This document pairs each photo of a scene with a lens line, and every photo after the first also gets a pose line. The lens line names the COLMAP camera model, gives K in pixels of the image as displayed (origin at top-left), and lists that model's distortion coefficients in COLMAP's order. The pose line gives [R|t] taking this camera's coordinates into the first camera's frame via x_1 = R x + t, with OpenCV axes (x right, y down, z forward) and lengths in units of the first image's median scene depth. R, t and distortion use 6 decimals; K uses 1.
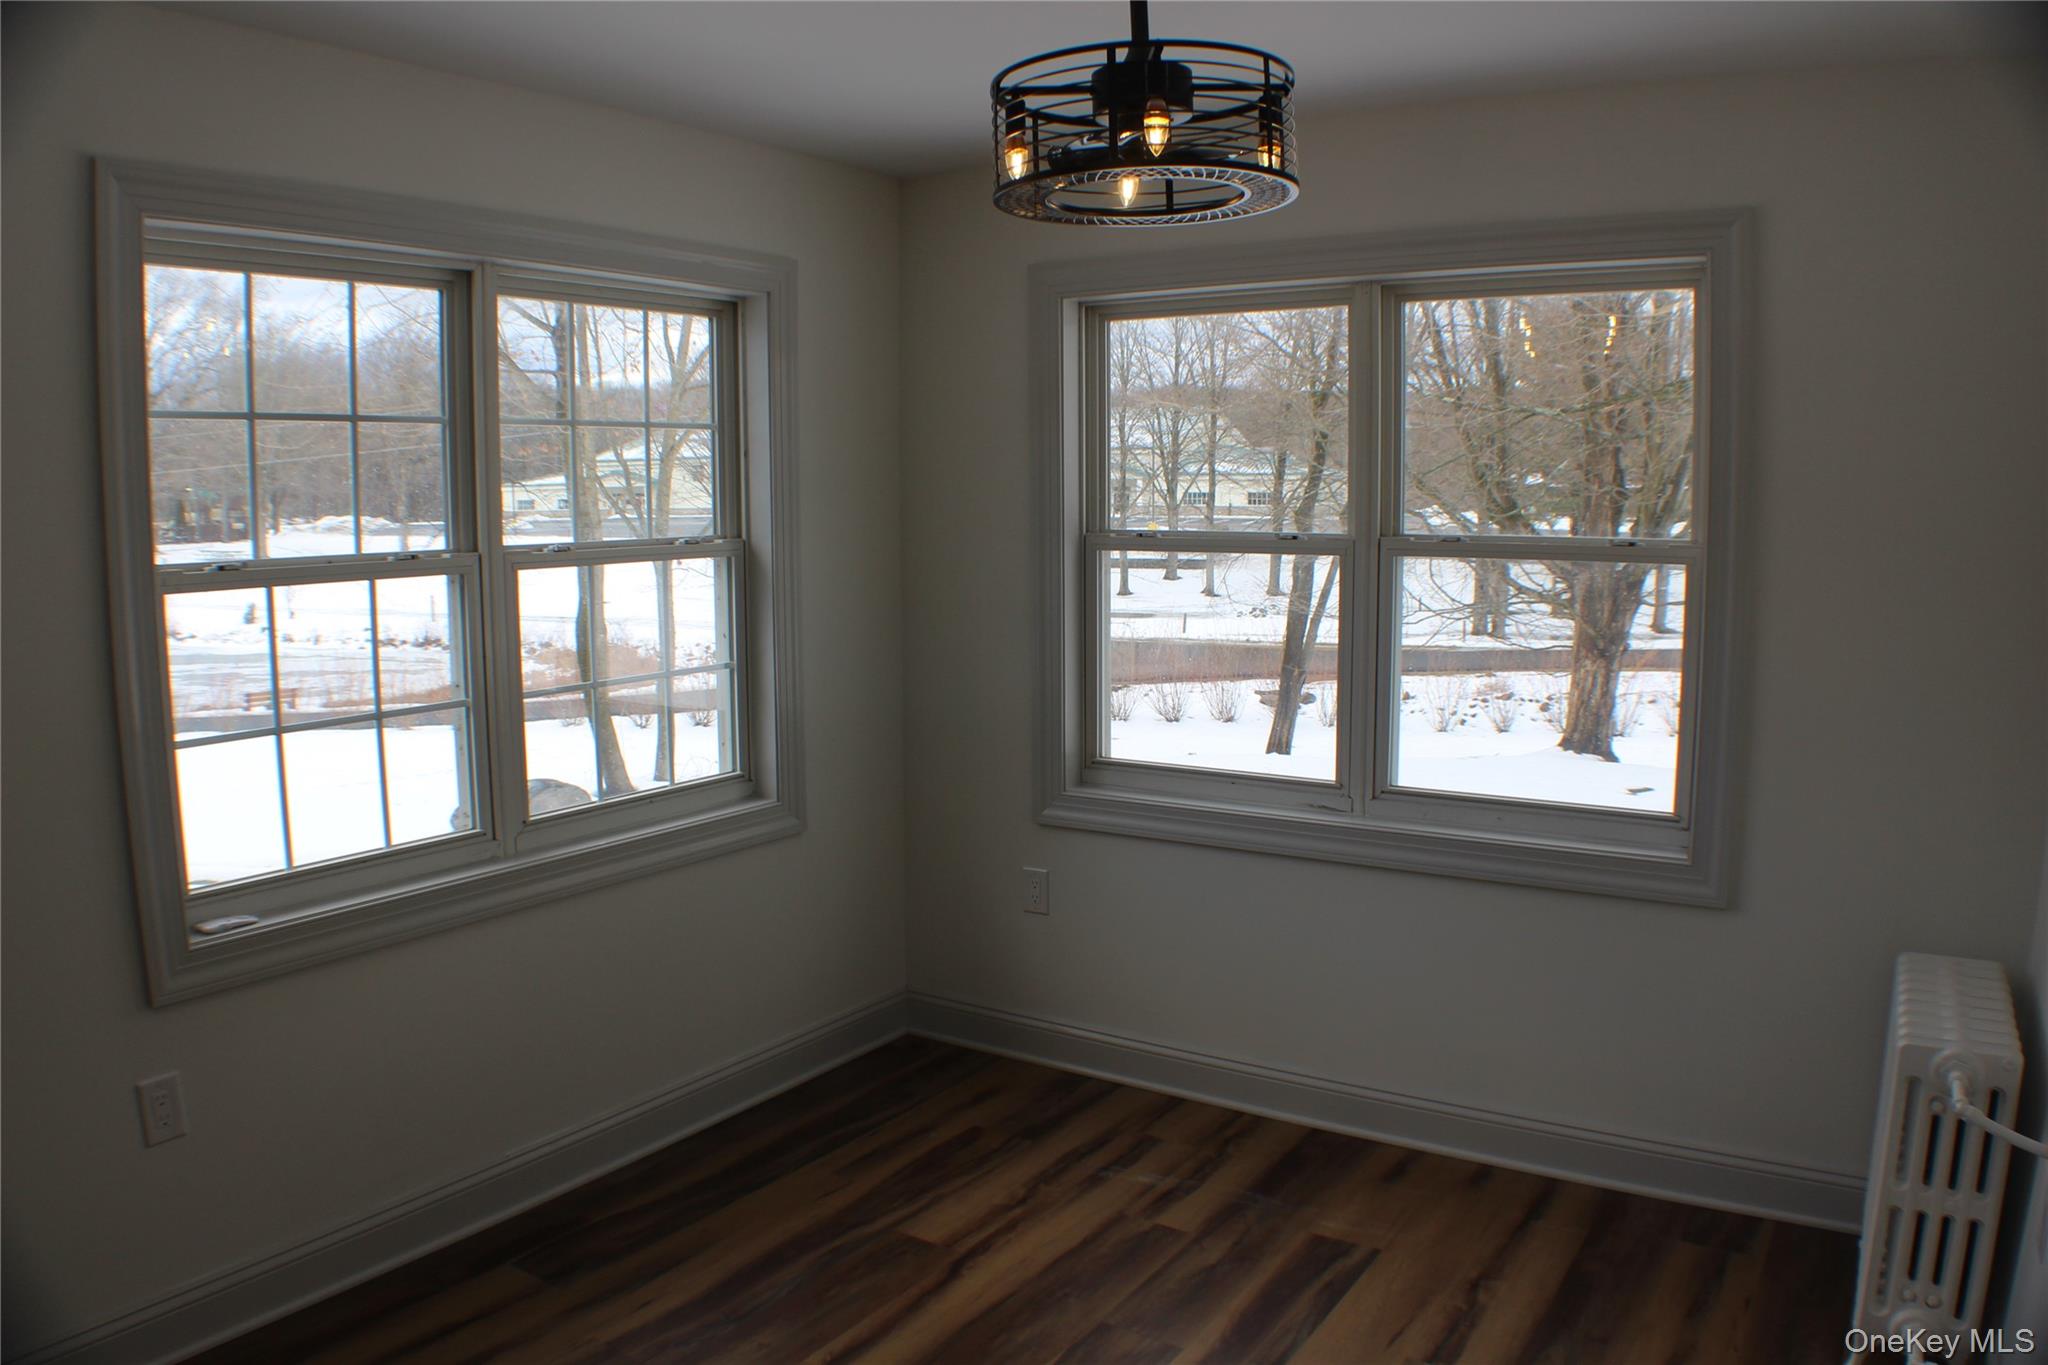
lens RADIAL K [[1475.6, 0, 1009.6], [0, 1475.6, 685.7], [0, 0, 1]] dist [-0.218158, 0.073754]
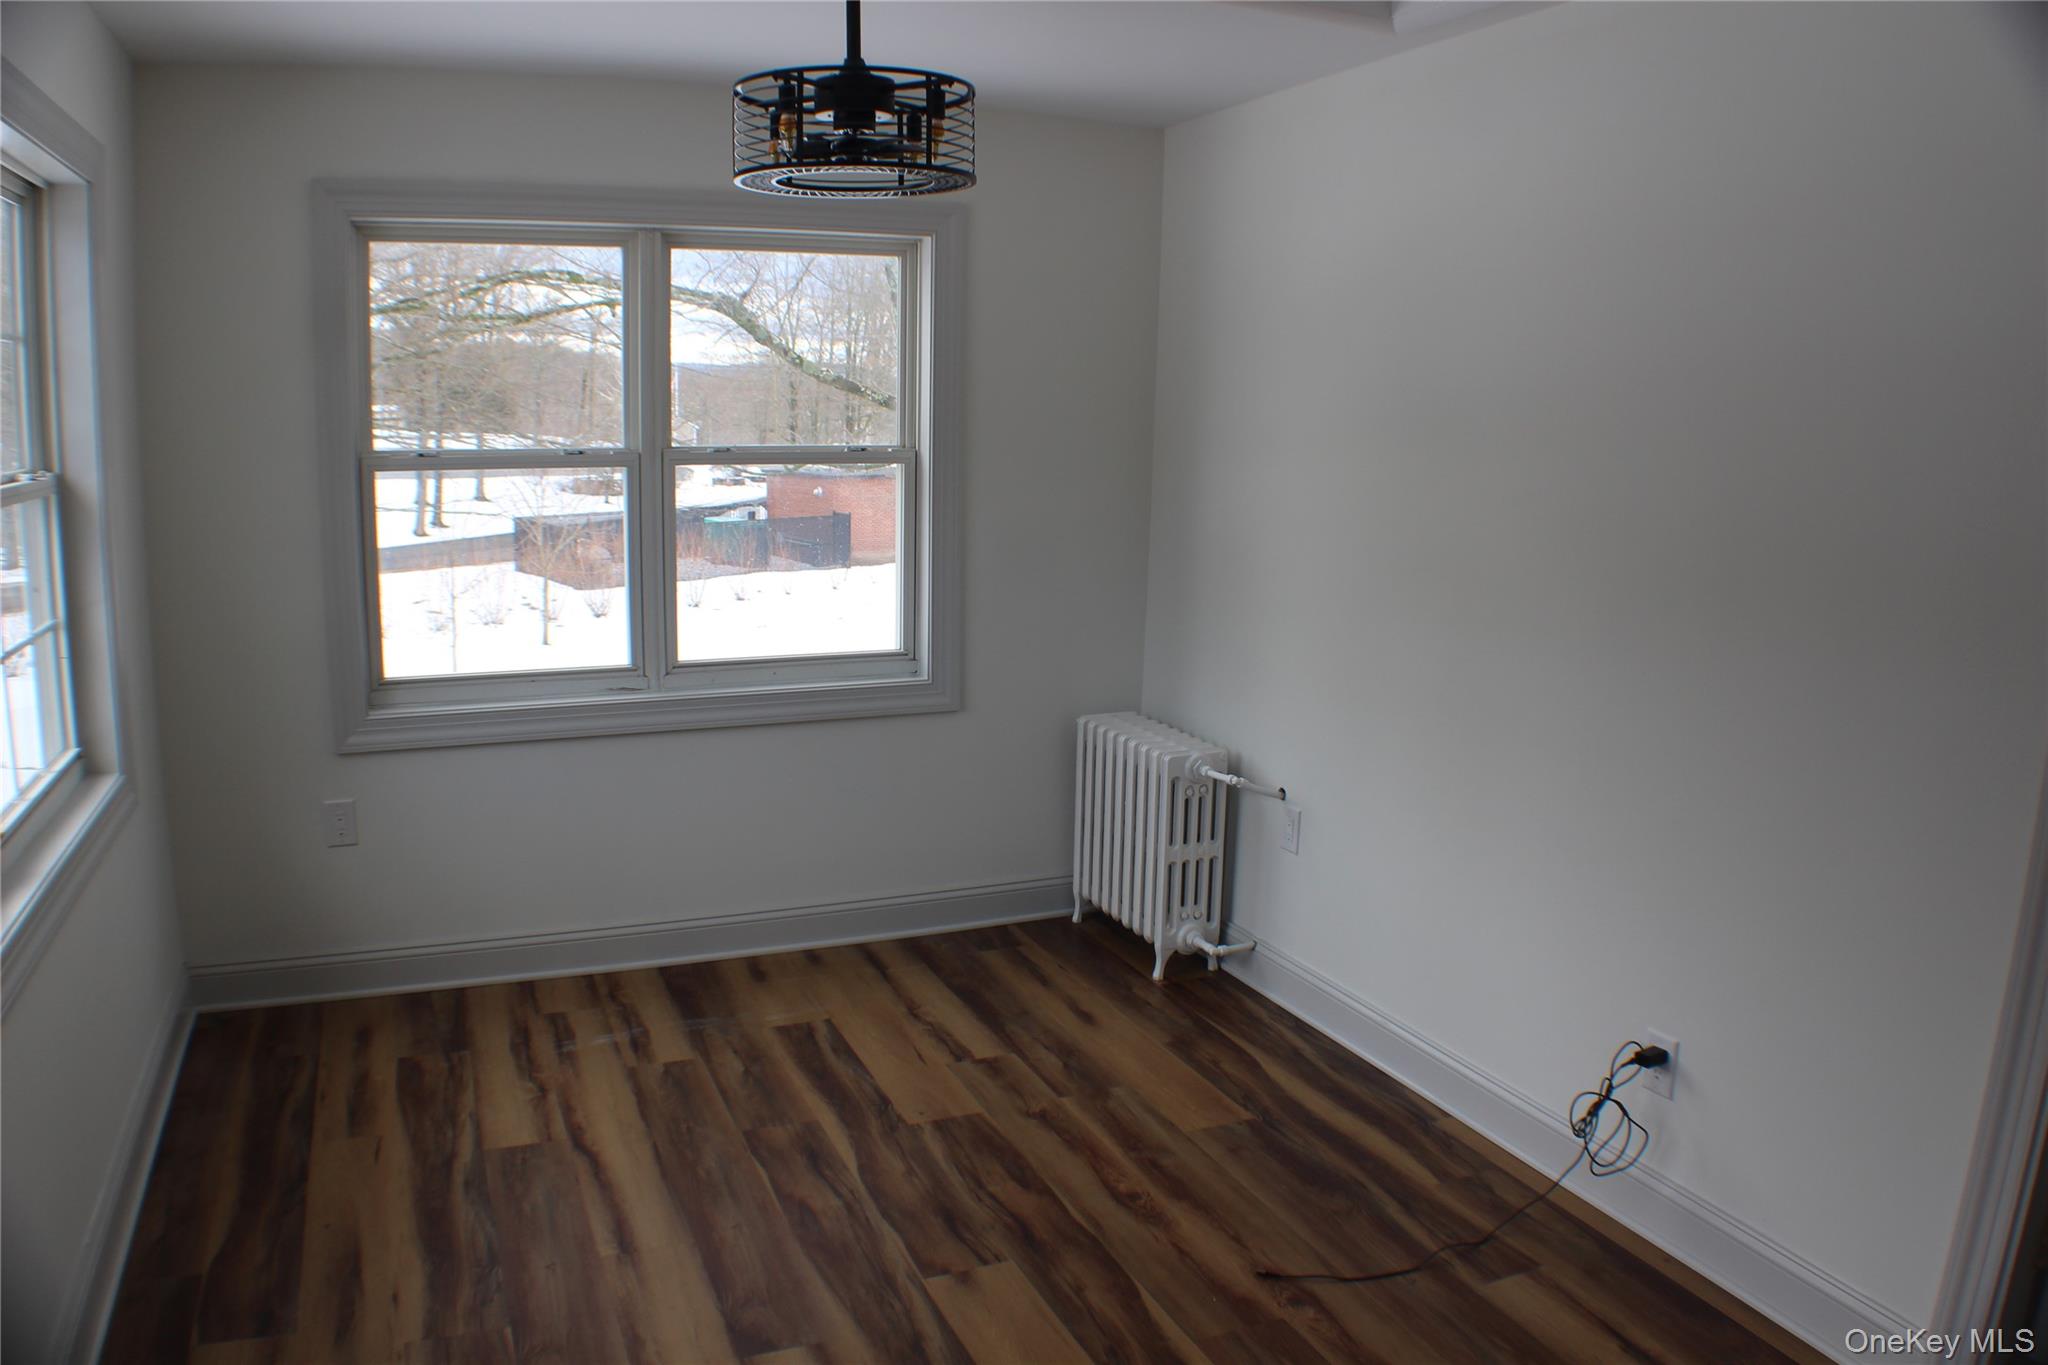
lens RADIAL K [[1475.6, 0, 1009.6], [0, 1475.6, 685.7], [0, 0, 1]] dist [-0.218158, 0.073754]
pose [[0.535377, -0.133056, 0.834067, -0.621951], [0.086042, 0.990968, 0.102856, -0.010333], [-0.840219, 0.016698, 0.541990, 0.144533]]
